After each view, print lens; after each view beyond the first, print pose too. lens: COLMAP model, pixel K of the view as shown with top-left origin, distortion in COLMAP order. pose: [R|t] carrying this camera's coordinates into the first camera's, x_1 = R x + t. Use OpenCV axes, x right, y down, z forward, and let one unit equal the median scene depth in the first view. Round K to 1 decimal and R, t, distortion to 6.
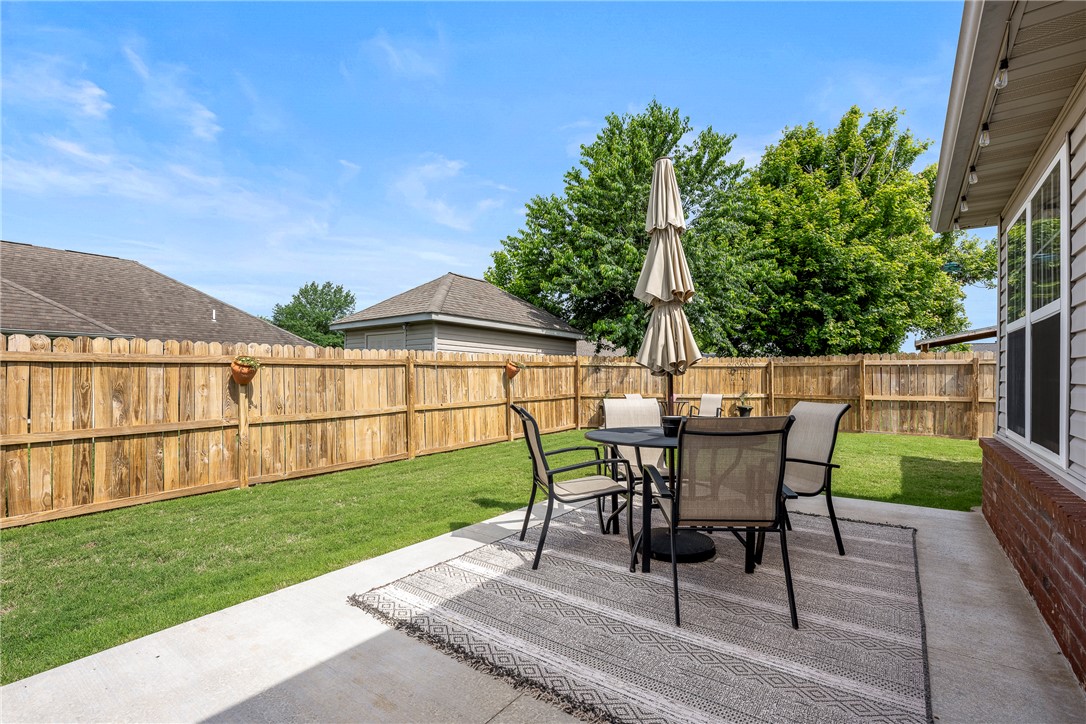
lens RADIAL K [[487.5, 0, 541.1], [0, 487.5, 367.1], [0, 0, 1]] dist [-0.004886, -0.000377]
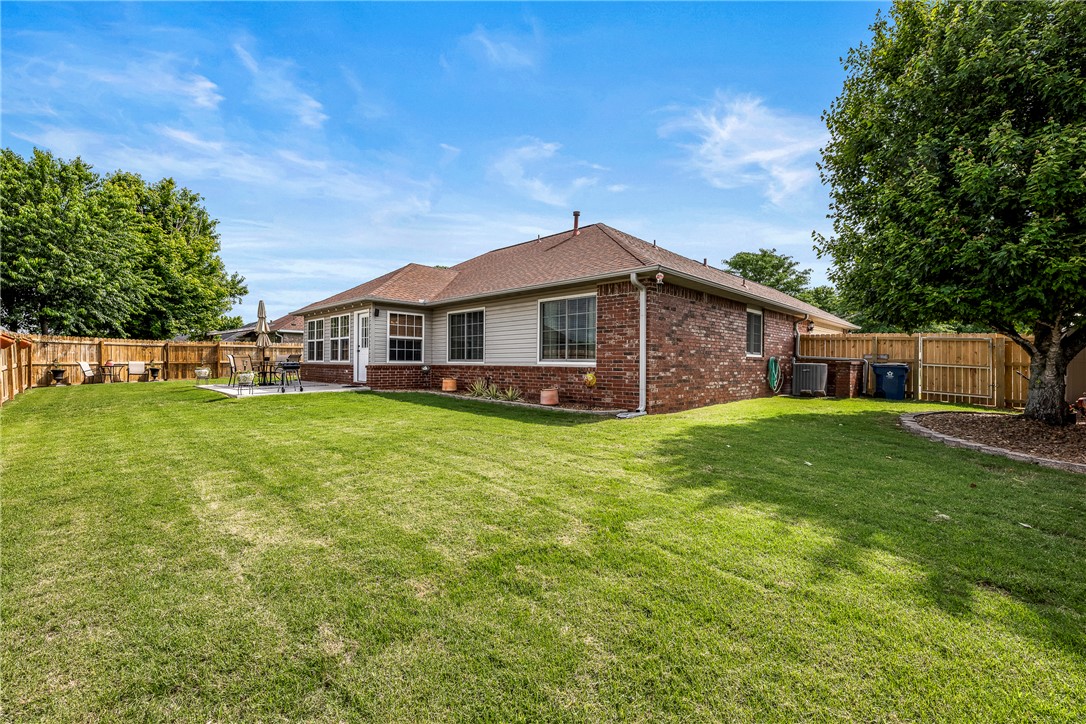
lens RADIAL K [[460.2, 0, 542.9], [0, 460.2, 359.0], [0, 0, 1]] dist [-0.003337, -0.000971]
pose [[0.132926, -0.002068, 0.991124, -0.988694], [-0.020237, 0.999784, 0.004800, 0.010321], [-0.990919, -0.020695, 0.132855, -0.578833]]
